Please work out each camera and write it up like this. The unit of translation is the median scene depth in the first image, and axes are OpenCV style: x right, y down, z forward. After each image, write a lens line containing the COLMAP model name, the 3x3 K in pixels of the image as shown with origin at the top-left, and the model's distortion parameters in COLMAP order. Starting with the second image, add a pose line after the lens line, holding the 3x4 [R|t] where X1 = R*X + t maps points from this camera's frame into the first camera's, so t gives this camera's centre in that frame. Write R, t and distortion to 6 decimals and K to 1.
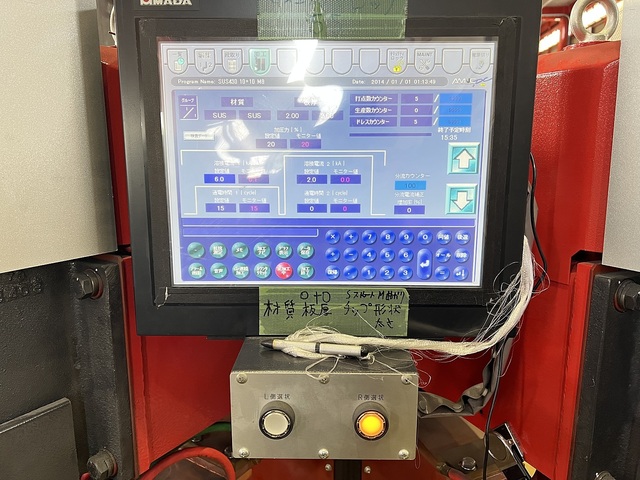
lens RADIAL K [[479.9, 0, 320.0], [0, 479.9, 240.0], [0, 0, 1]] dist [0.054858, -0.106321]
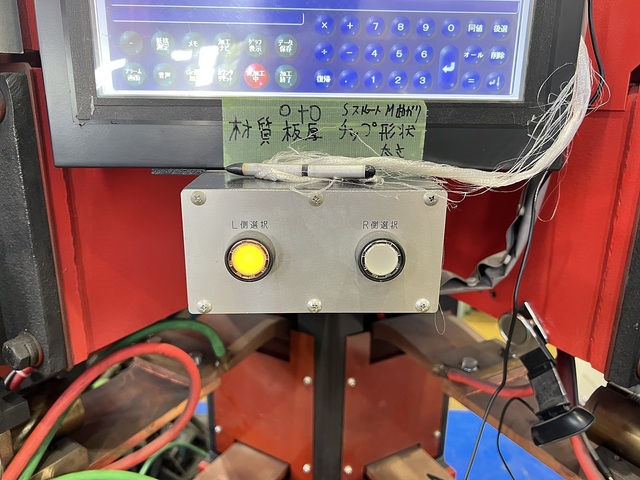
lens RADIAL K [[497.9, 0, 320.0], [0, 497.9, 240.0], [0, 0, 1]] dist [-0.004433, -0.011351]
pose [[0.998320, -0.004265, 0.057787, -0.024102], [-0.001678, 0.994740, 0.102415, 0.233518], [-0.057920, -0.102340, 0.993062, 0.227128]]
